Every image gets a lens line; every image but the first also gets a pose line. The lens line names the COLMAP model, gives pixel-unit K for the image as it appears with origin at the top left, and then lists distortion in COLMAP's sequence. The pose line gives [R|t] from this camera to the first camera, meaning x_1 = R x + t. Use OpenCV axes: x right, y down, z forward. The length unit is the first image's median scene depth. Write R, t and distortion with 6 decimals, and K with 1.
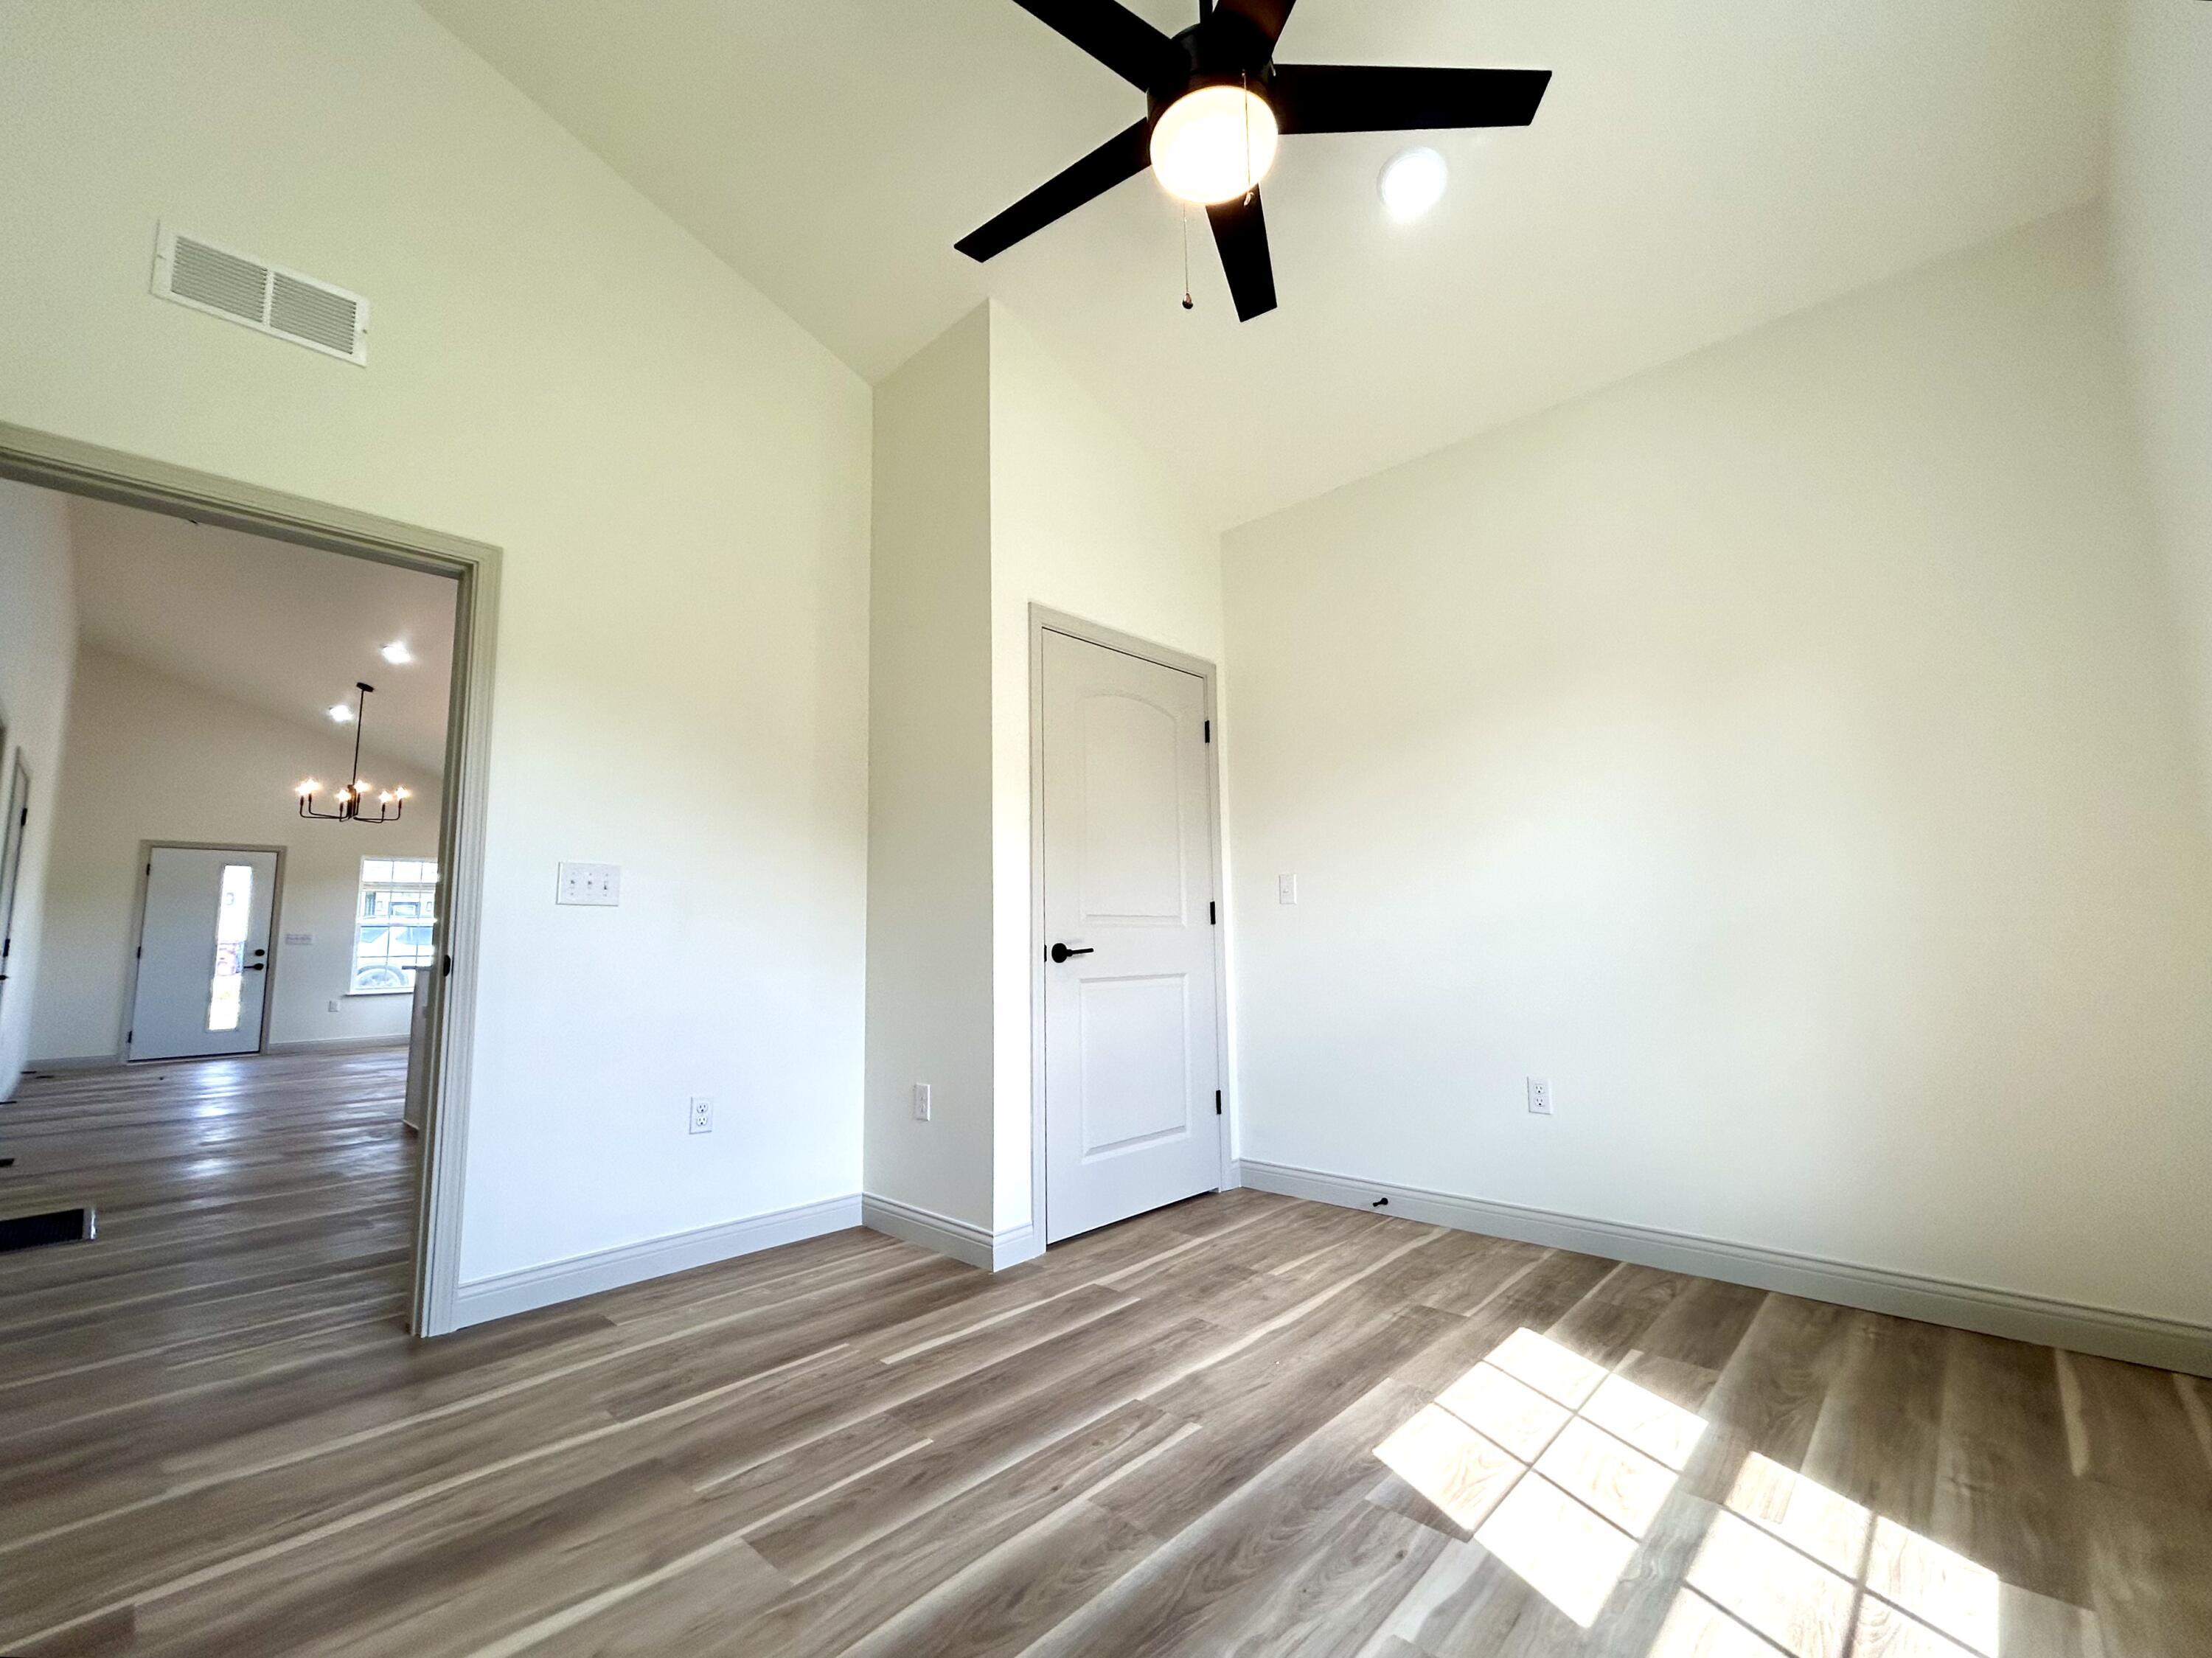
lens RADIAL K [[893.5, 0, 1106.0], [0, 893.5, 829.0], [0, 0, 1]] dist [-0.001912, -0.000317]
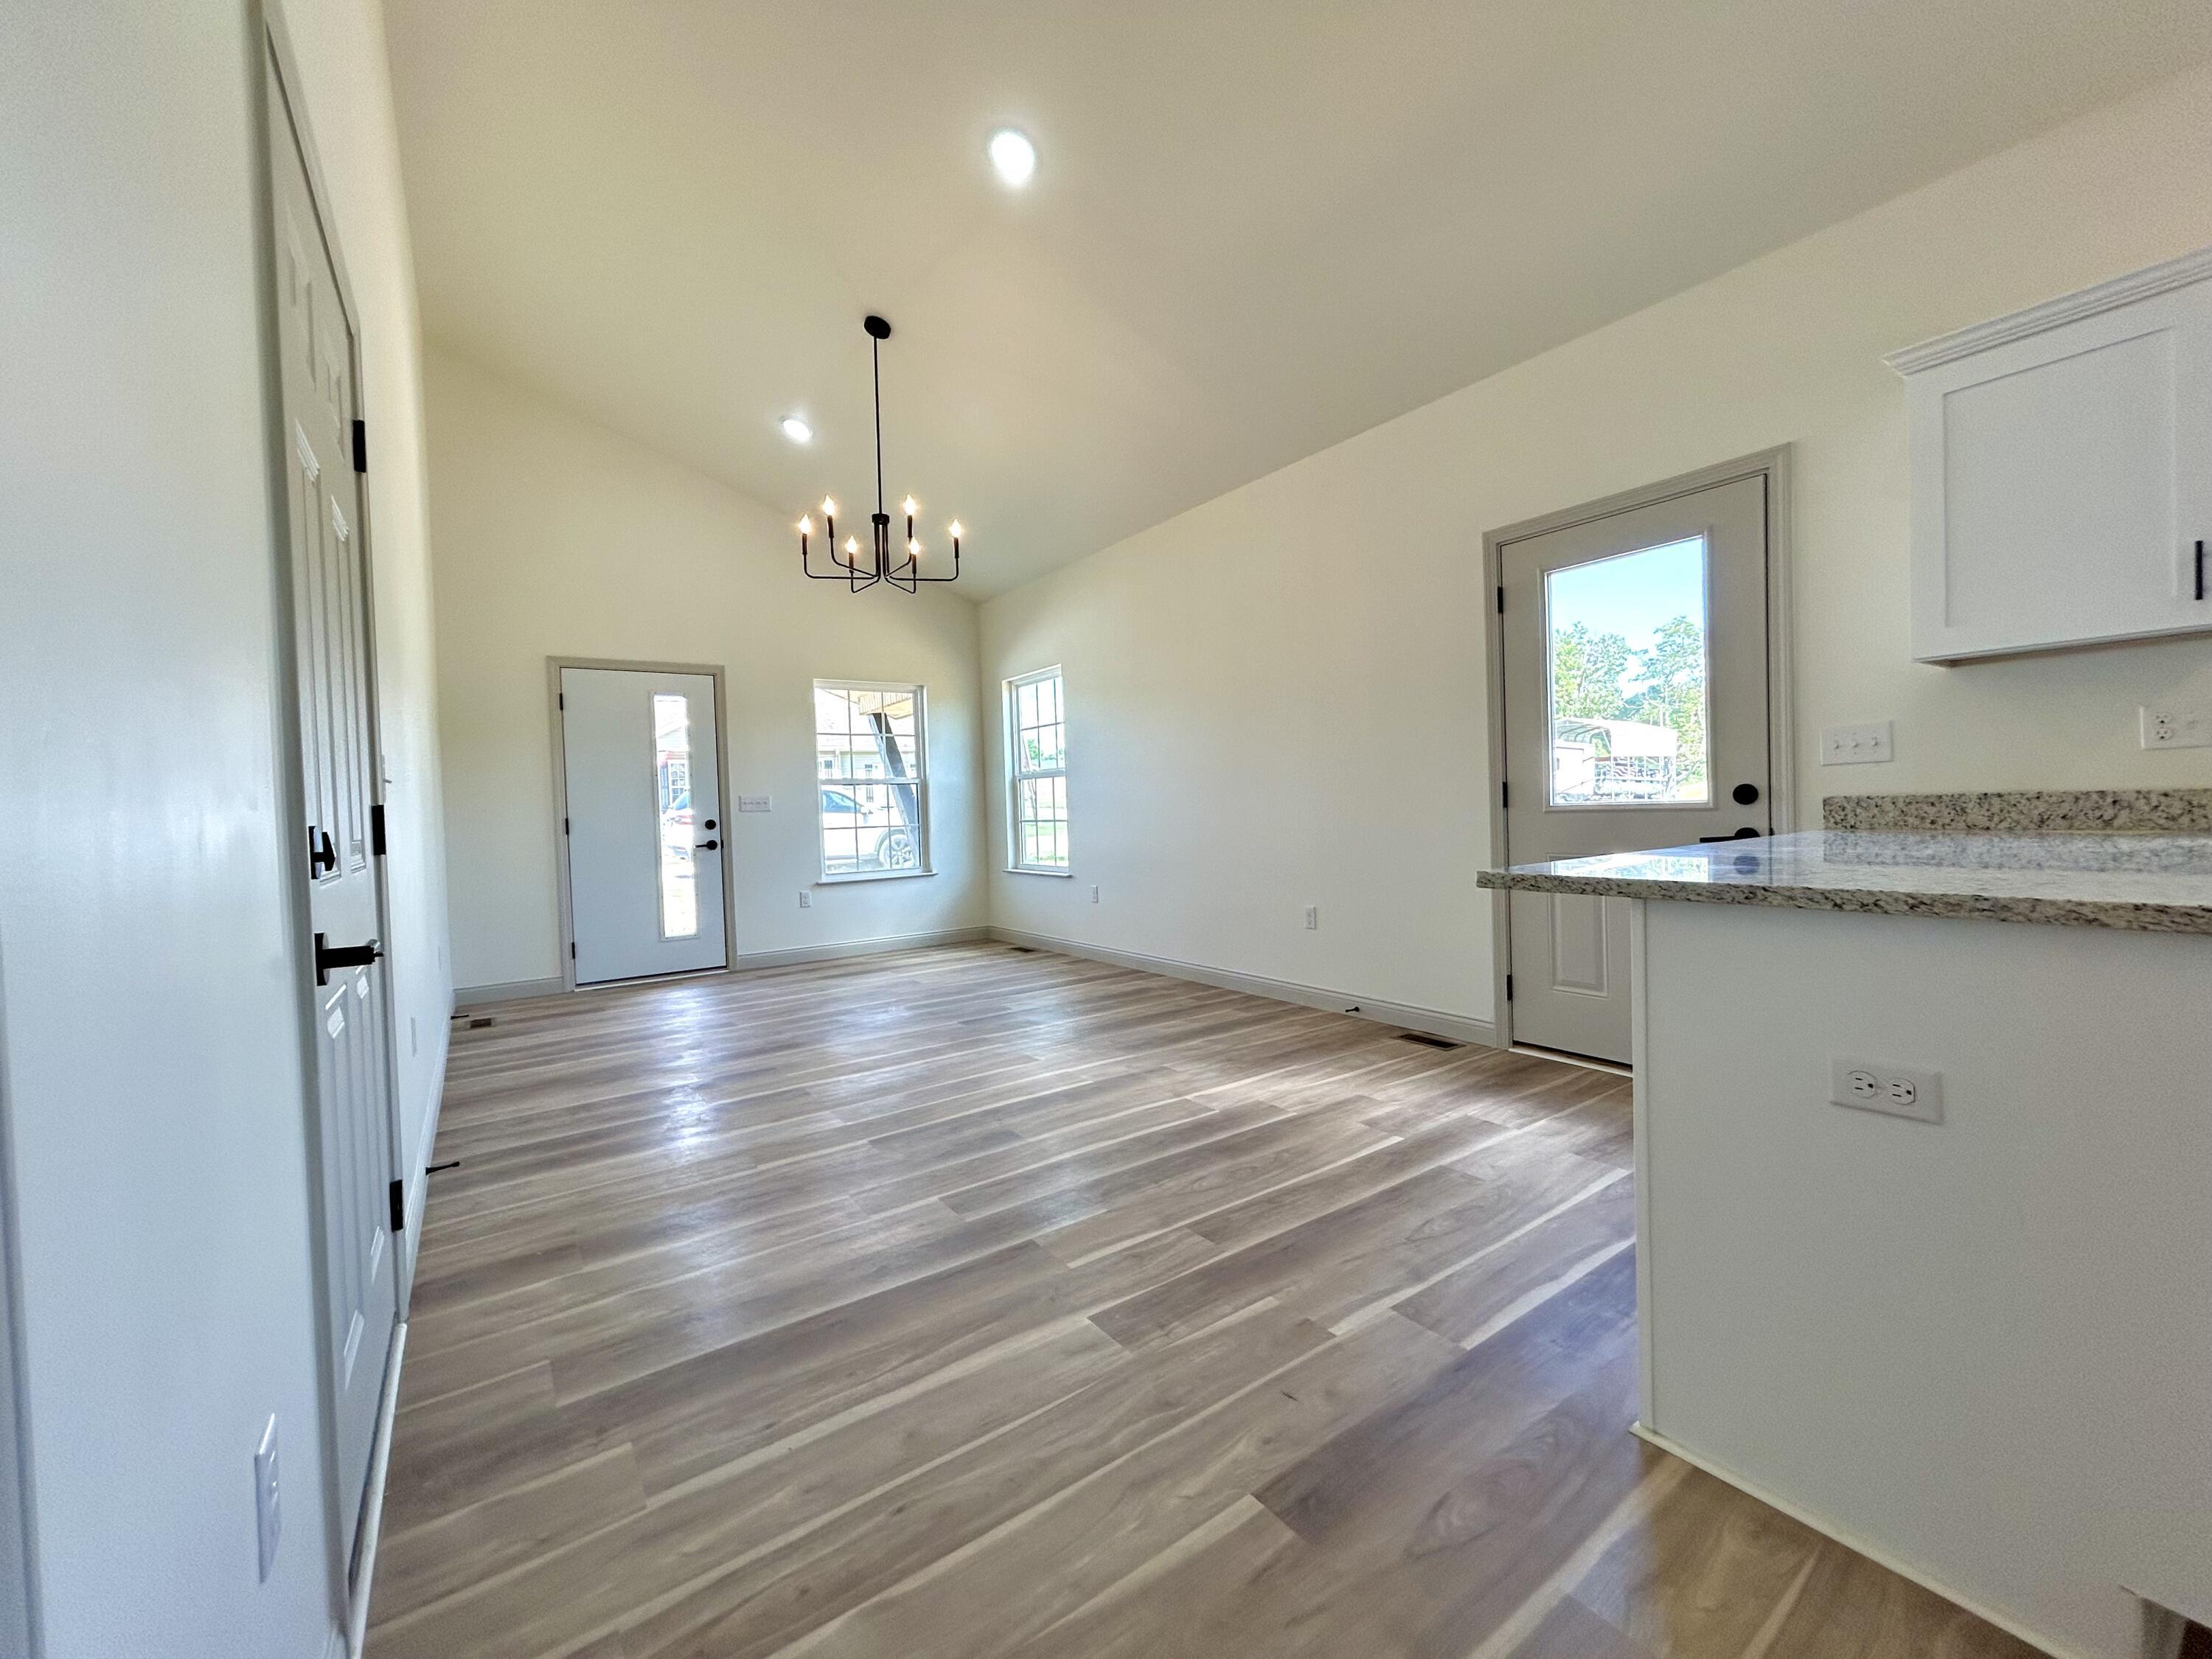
lens RADIAL K [[893.6, 0, 1106.0], [0, 893.6, 829.5], [0, 0, 1]] dist [-0.001912, -0.000317]
pose [[0.952076, 0.003277, -0.305843, -0.466237], [0.047054, 0.986469, 0.157048, 0.051501], [0.302219, -0.163913, 0.939040, 0.463830]]
